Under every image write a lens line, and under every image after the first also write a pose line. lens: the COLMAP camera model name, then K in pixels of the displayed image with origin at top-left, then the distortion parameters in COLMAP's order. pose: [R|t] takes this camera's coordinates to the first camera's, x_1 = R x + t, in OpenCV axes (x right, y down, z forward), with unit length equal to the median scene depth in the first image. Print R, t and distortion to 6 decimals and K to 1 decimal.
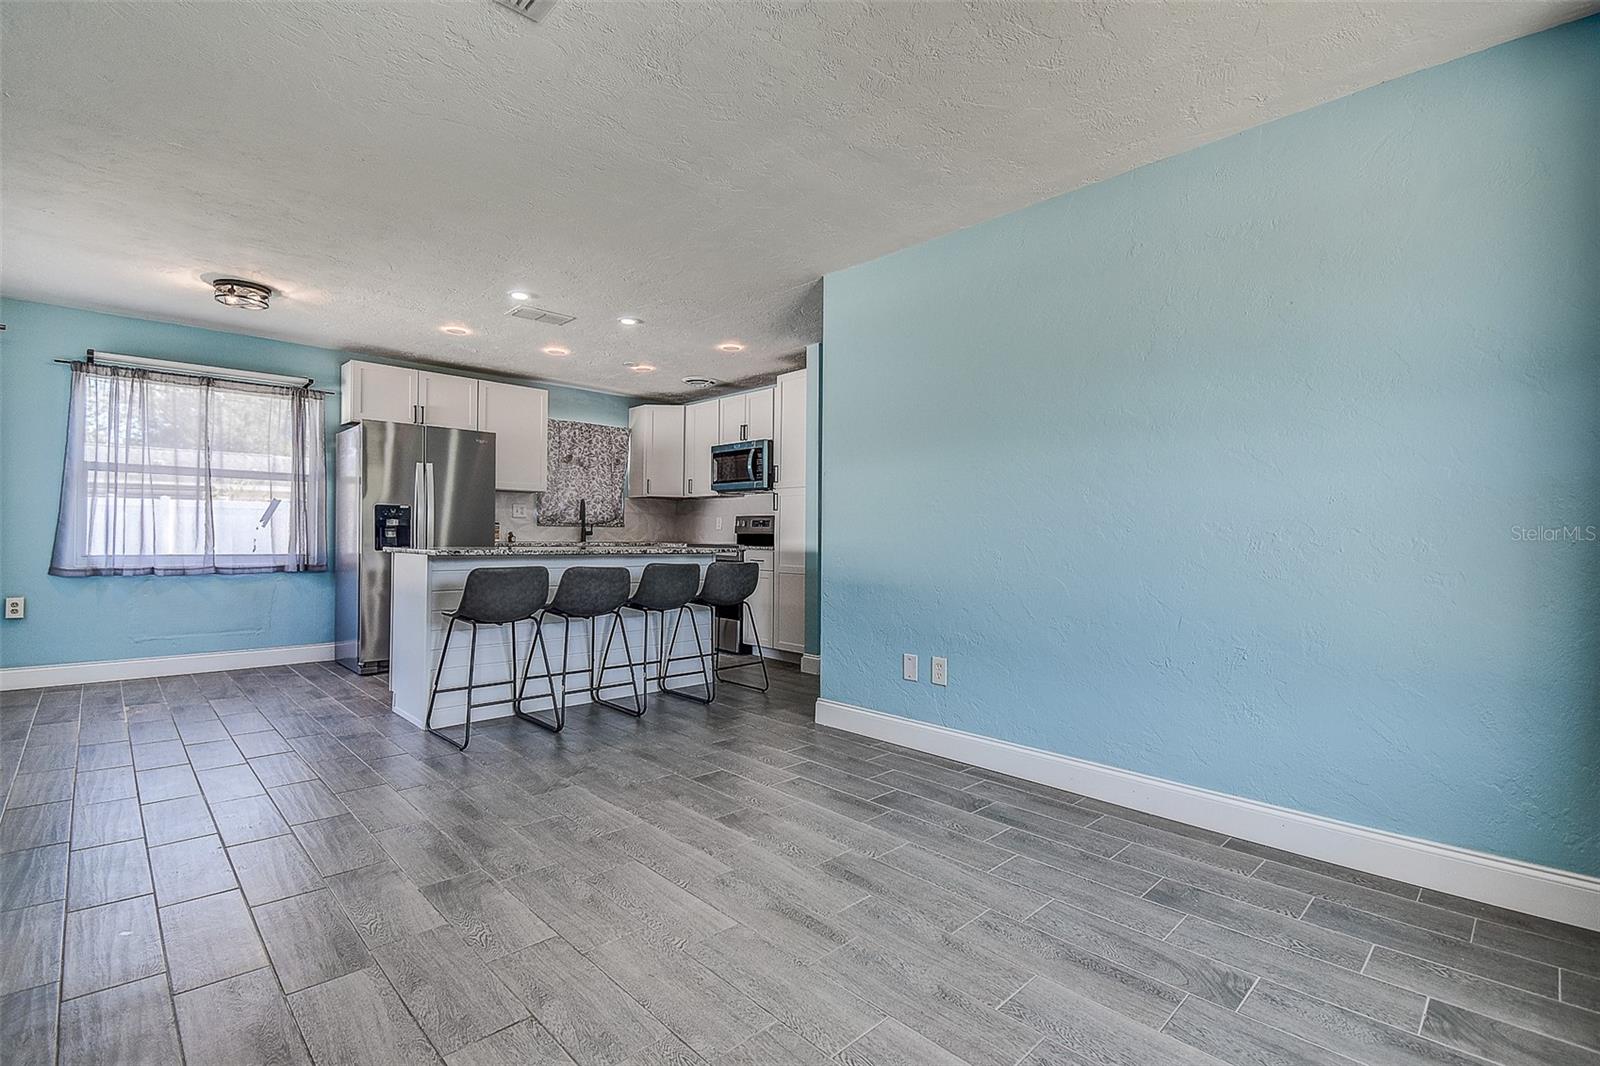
lens RADIAL K [[713.5, 0, 794.3], [0, 713.5, 533.0], [0, 0, 1]] dist [0.016045, -0.010061]
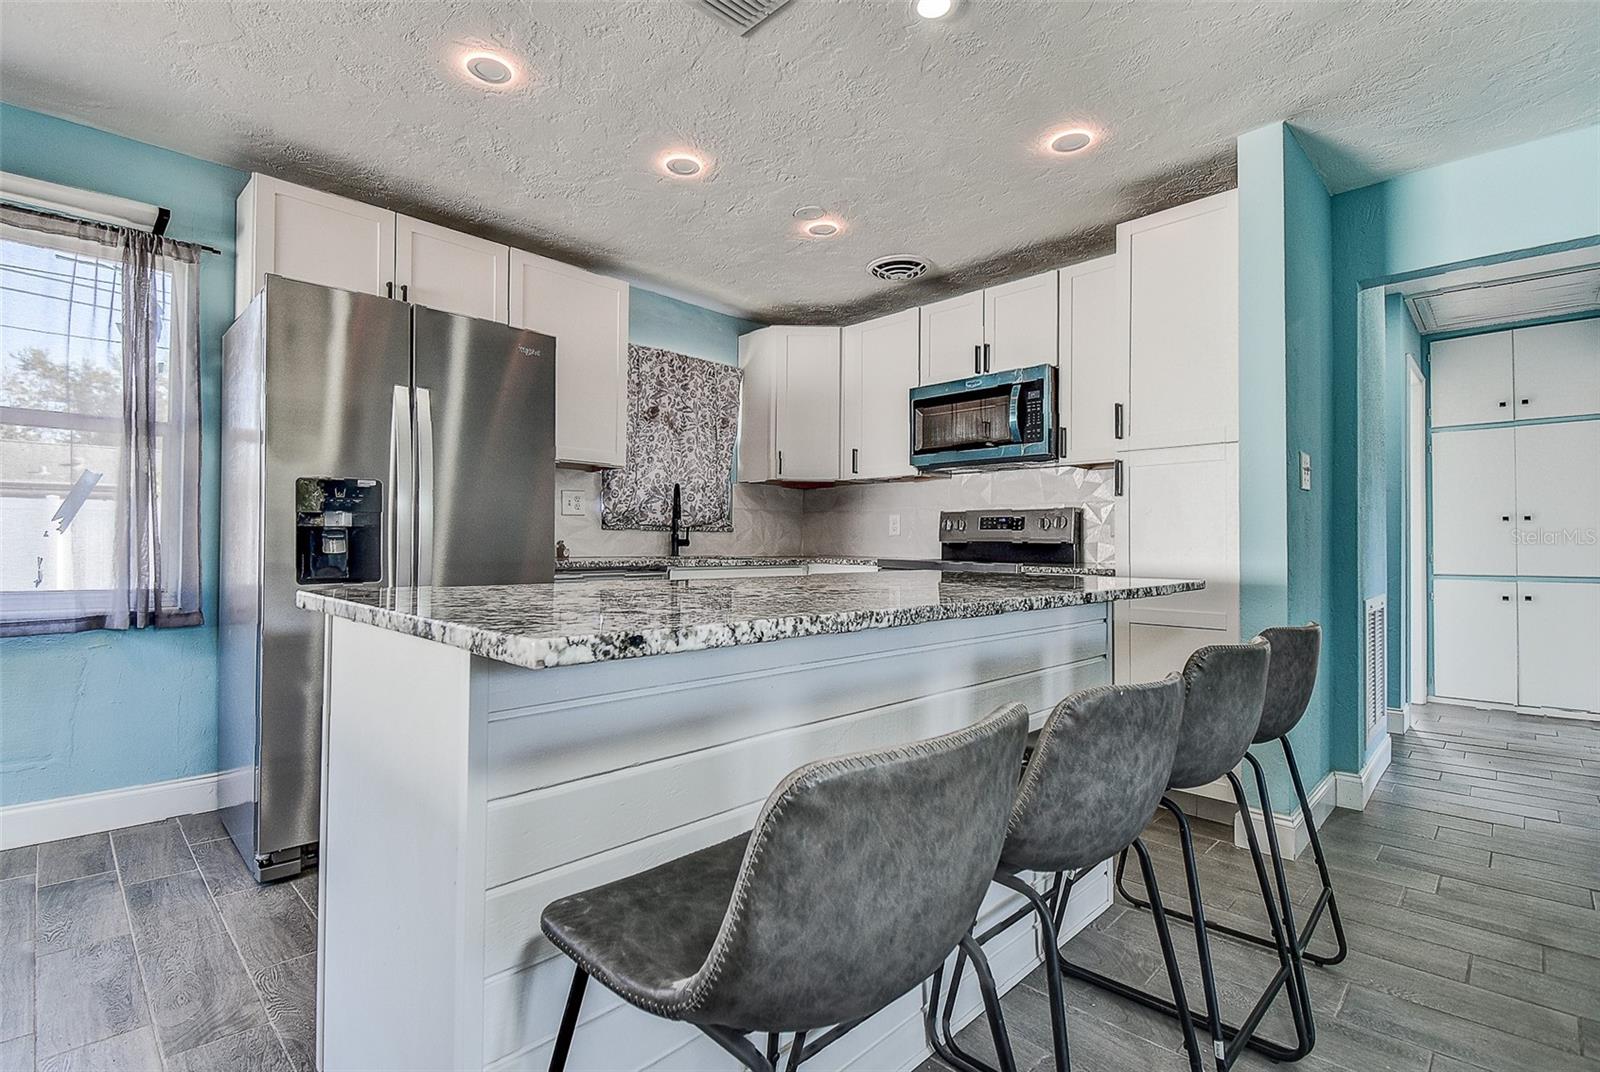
lens RADIAL K [[737.7, 0, 781.0], [0, 737.7, 533.8], [0, 0, 1]] dist [0.007995, -0.009117]
pose [[0.999878, -0.004695, 0.014876, -0.246019], [0.004899, 0.999894, -0.013712, 0.001841], [-0.014810, 0.013783, 0.999795, 0.450538]]
